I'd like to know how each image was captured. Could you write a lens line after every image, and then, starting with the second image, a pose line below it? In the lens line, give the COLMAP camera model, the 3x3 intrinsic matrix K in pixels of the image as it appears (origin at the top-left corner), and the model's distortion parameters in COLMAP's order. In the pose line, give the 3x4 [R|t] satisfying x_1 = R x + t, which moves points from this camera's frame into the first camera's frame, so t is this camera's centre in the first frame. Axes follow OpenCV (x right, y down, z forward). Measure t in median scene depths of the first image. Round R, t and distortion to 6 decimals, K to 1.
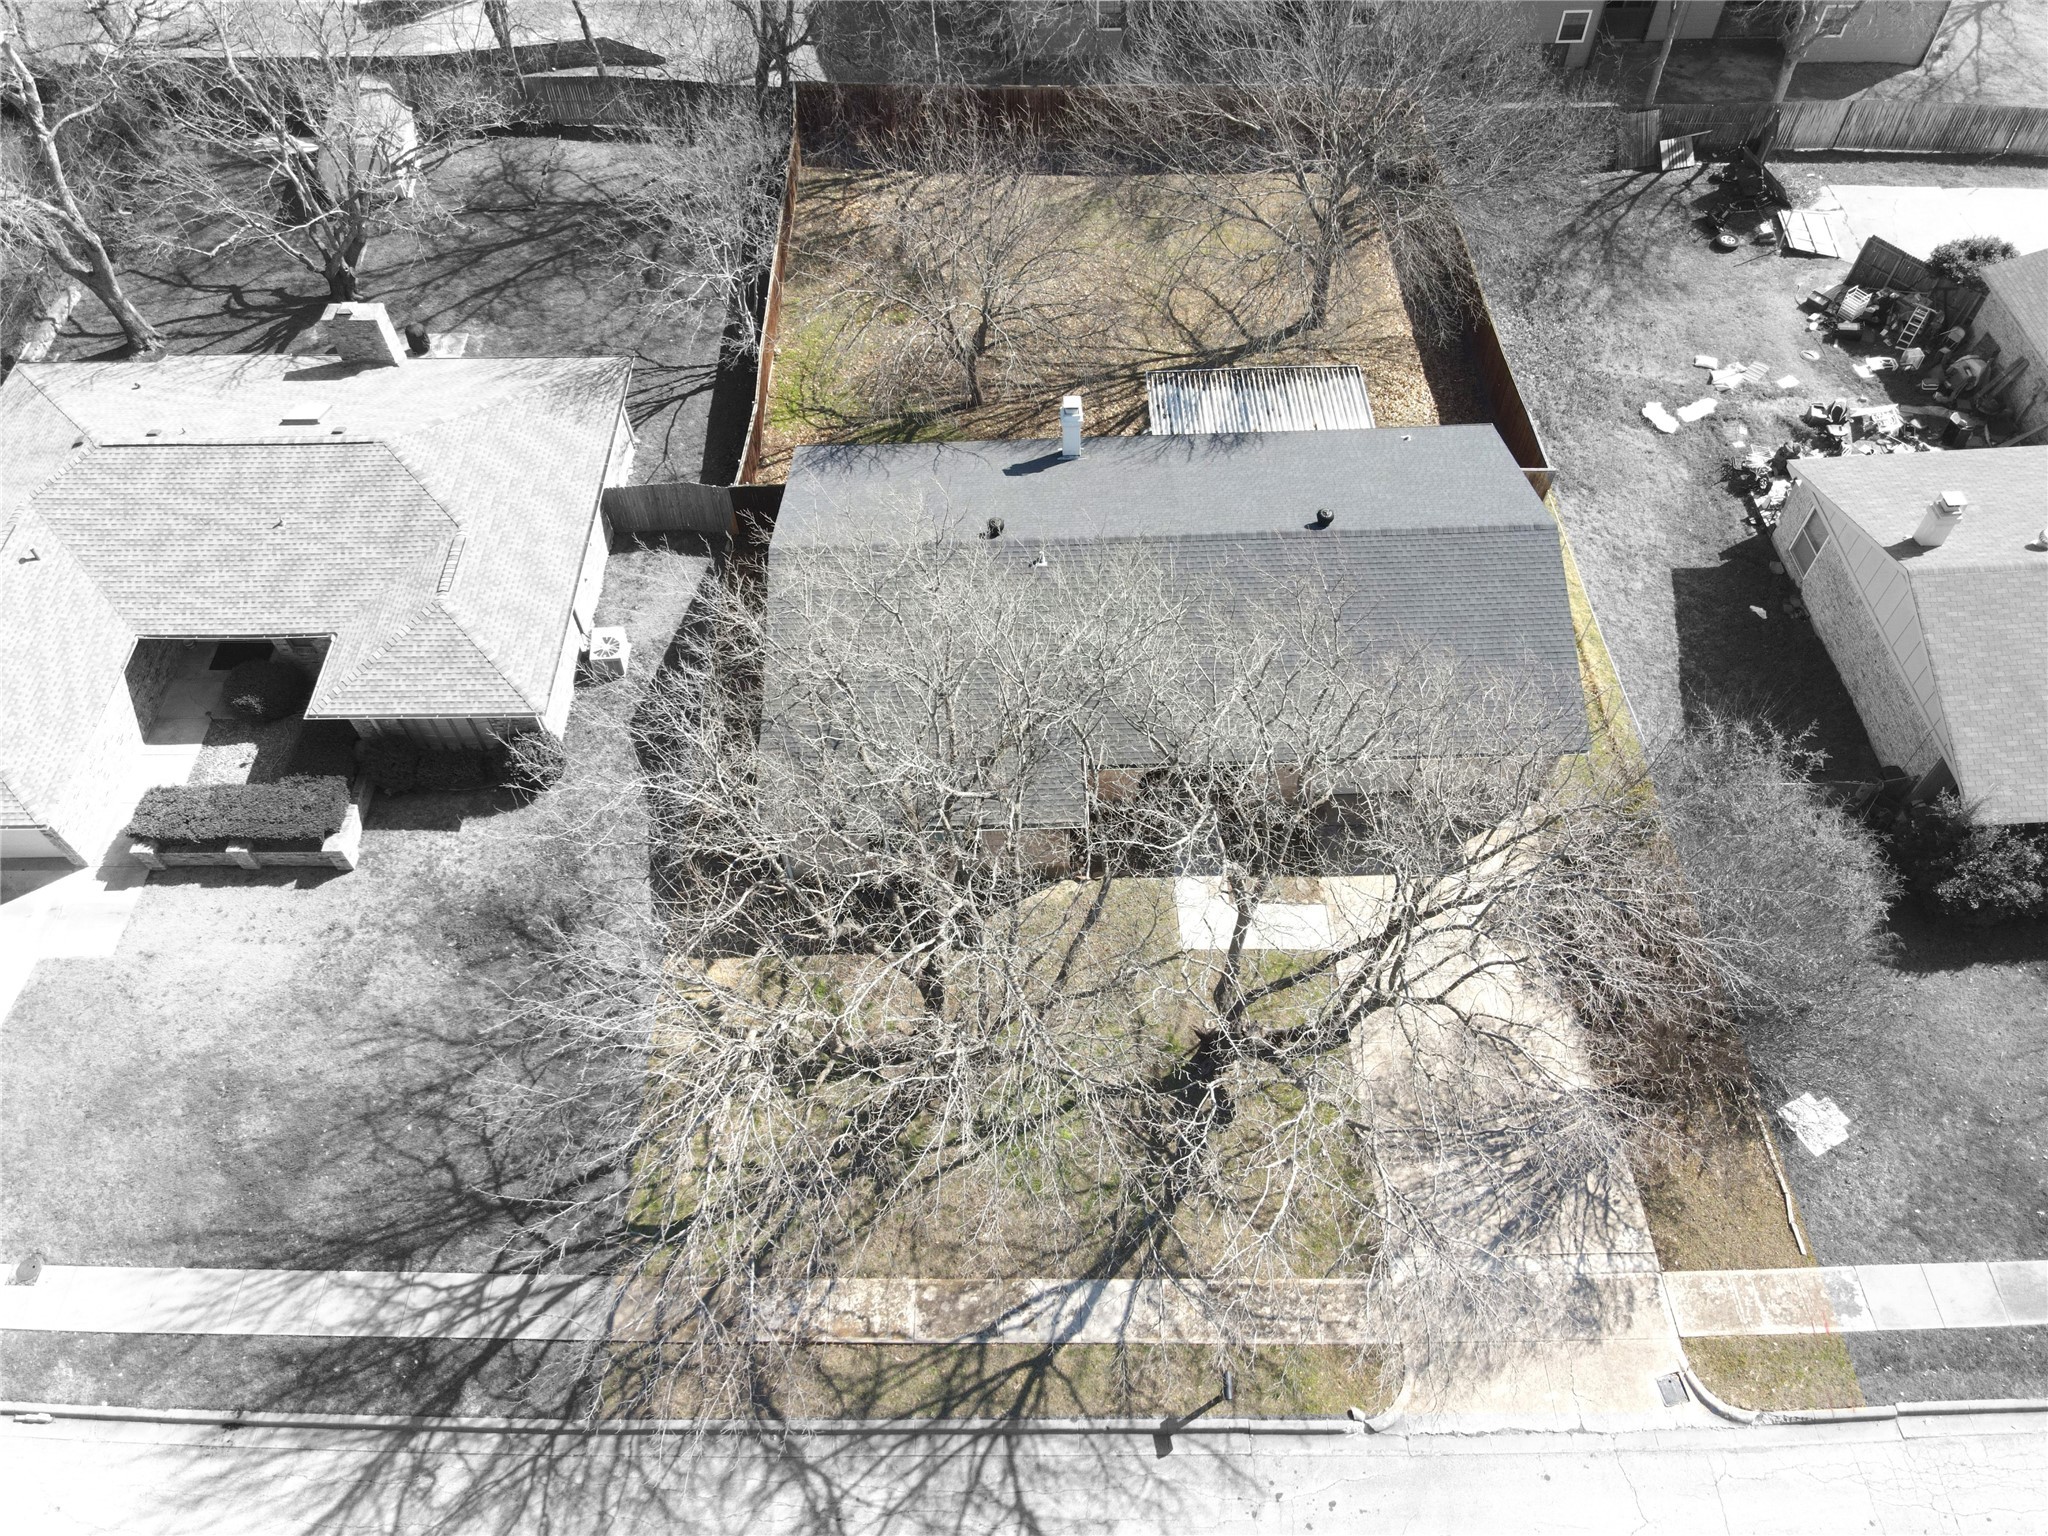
lens RADIAL K [[1460.6, 0, 1026.0], [0, 1460.6, 773.0], [0, 0, 1]] dist [0.048914, -0.028521]
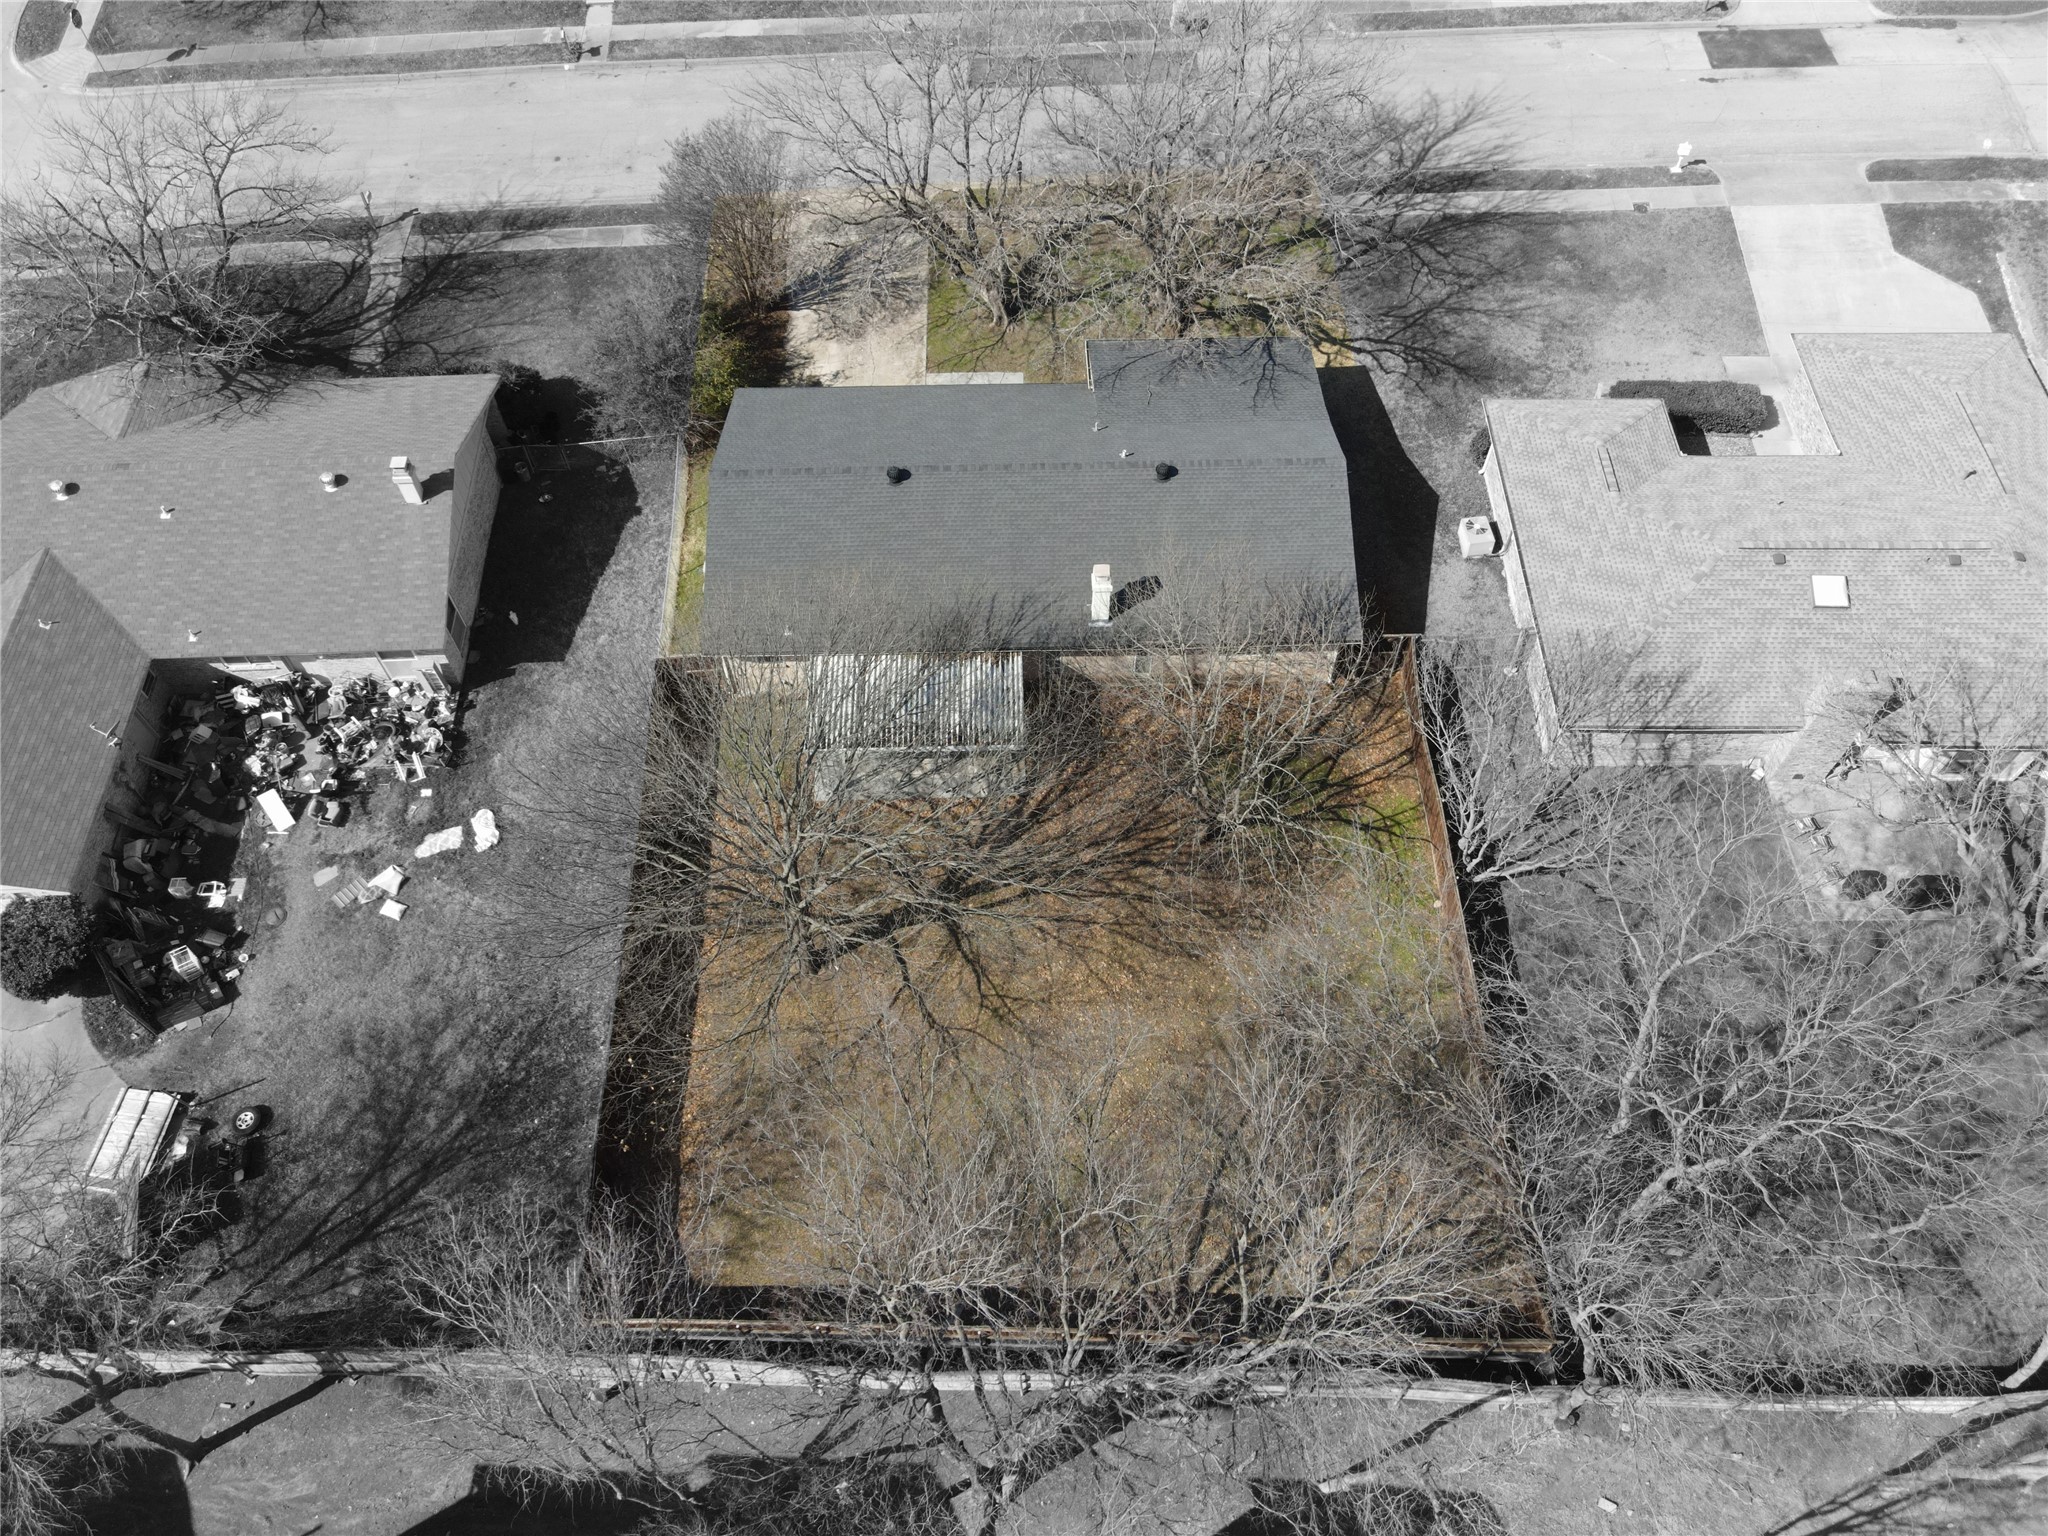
lens RADIAL K [[1460.6, 0, 1016.4], [0, 1460.6, 765.9], [0, 0, 1]] dist [0.048914, -0.028521]
pose [[-0.999451, 0.015371, 0.029359, 0.061294], [0.021733, -0.364800, 0.930832, -1.240703], [0.025018, 0.930959, 0.364266, 0.694040]]
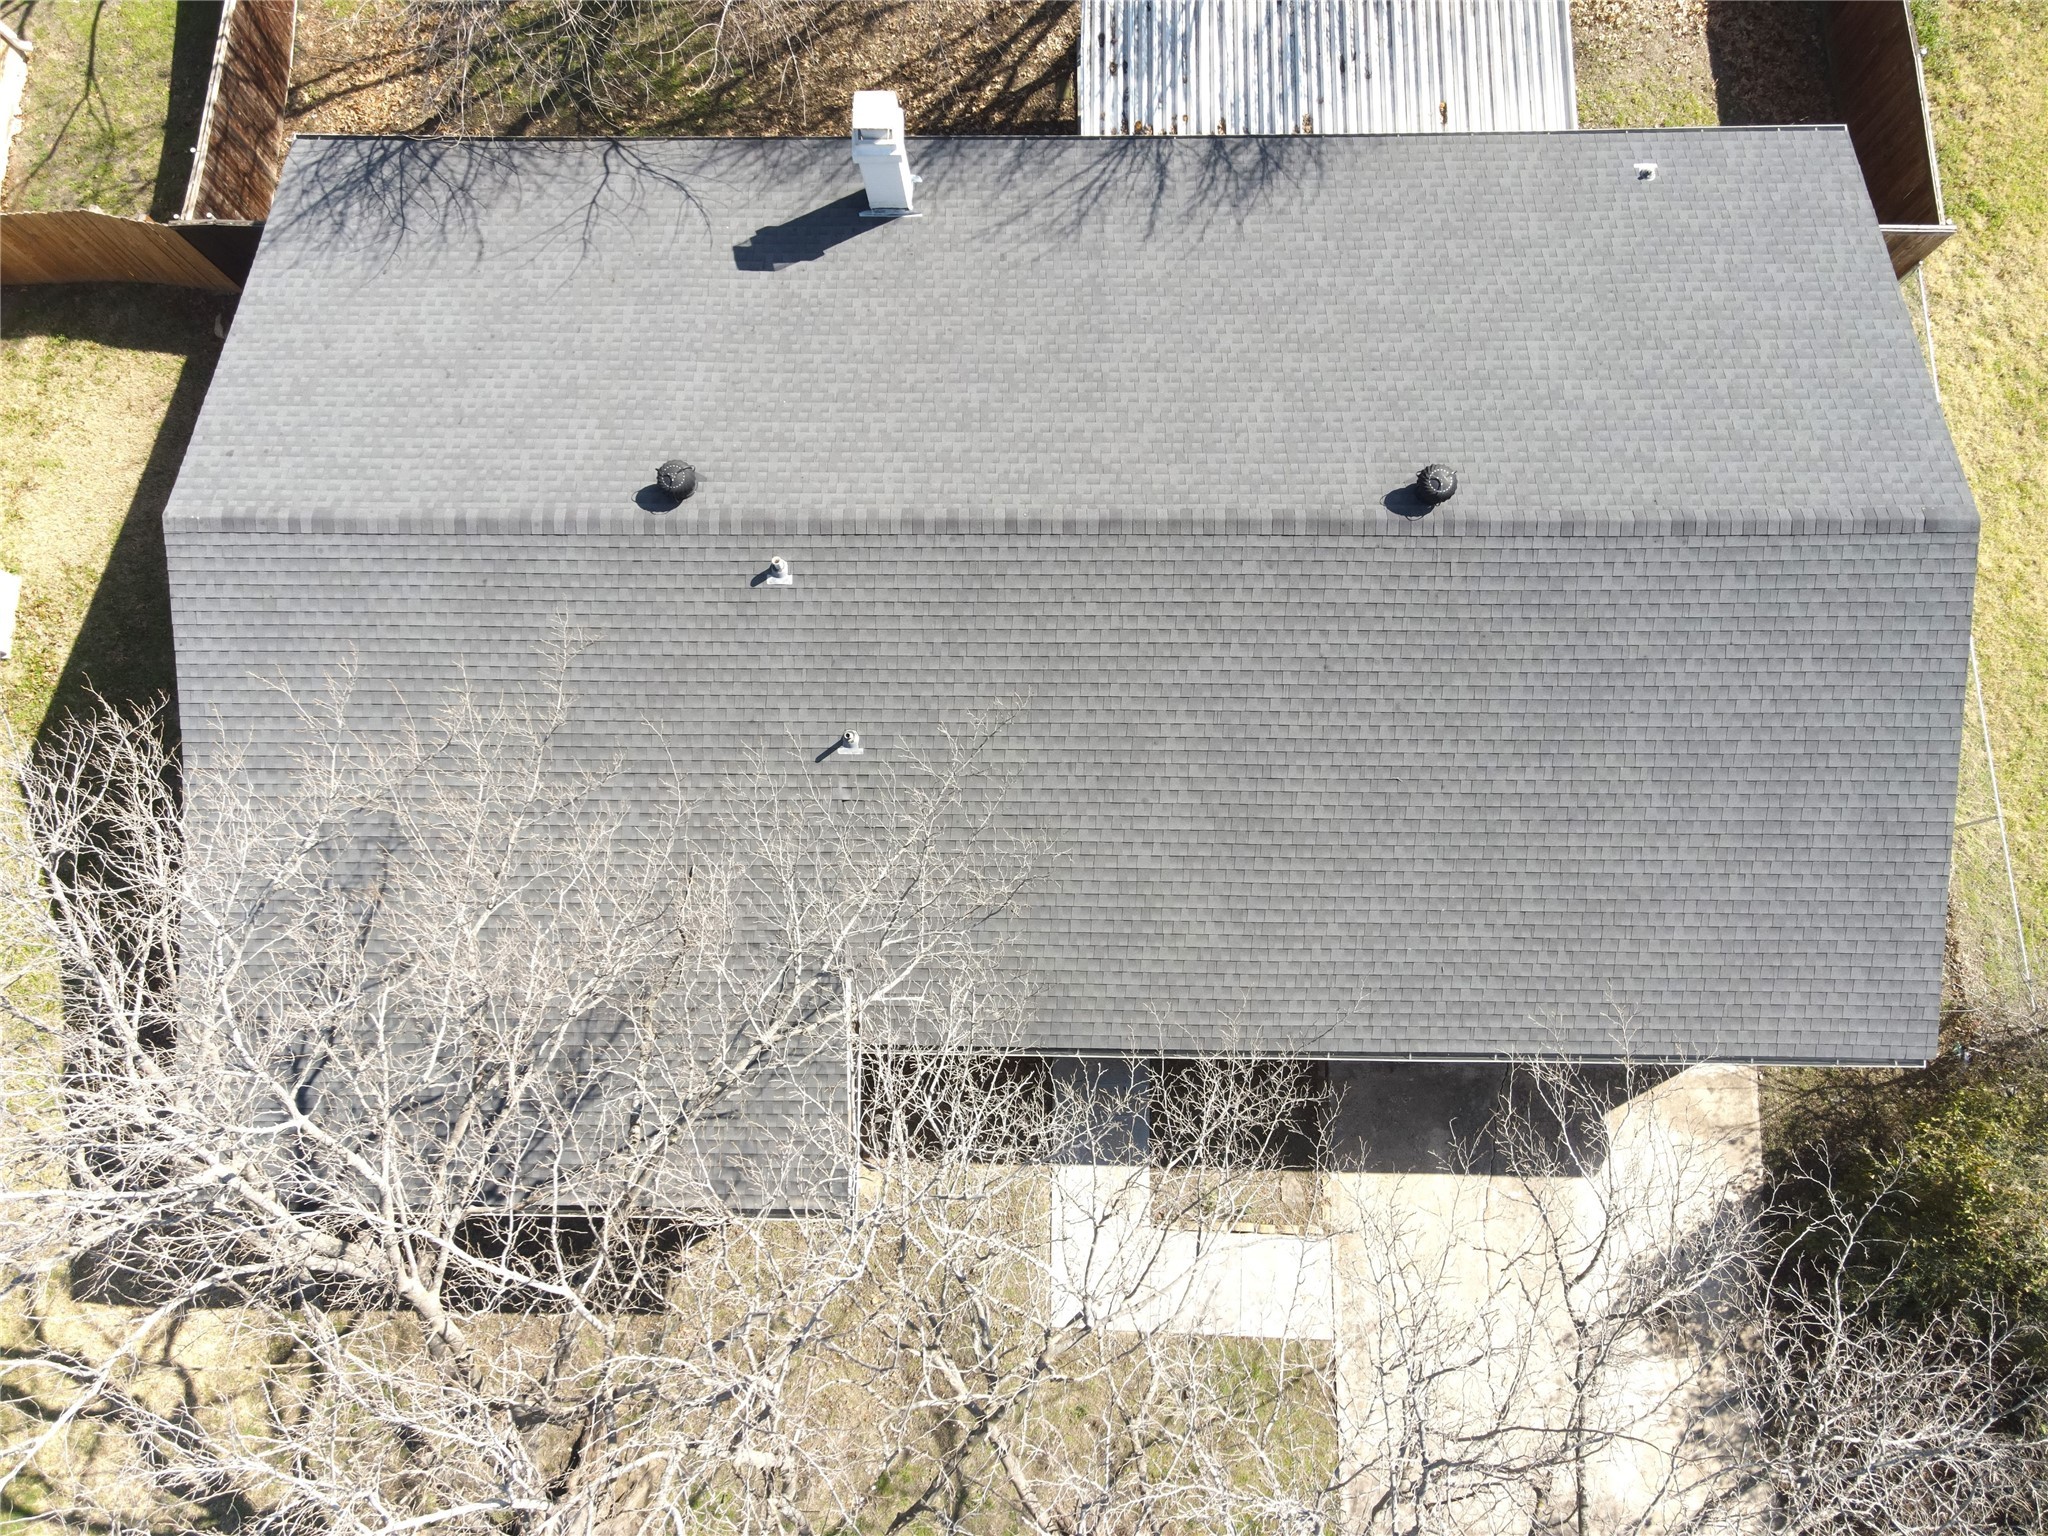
lens RADIAL K [[1460.6, 0, 1011.5], [0, 1460.6, 760.7], [0, 0, 1]] dist [0.048914, -0.028521]
pose [[0.999381, 0.033007, -0.012184, 0.077247], [-0.024571, 0.902607, 0.429763, -0.251451], [0.025182, -0.429197, 0.902860, 0.506824]]
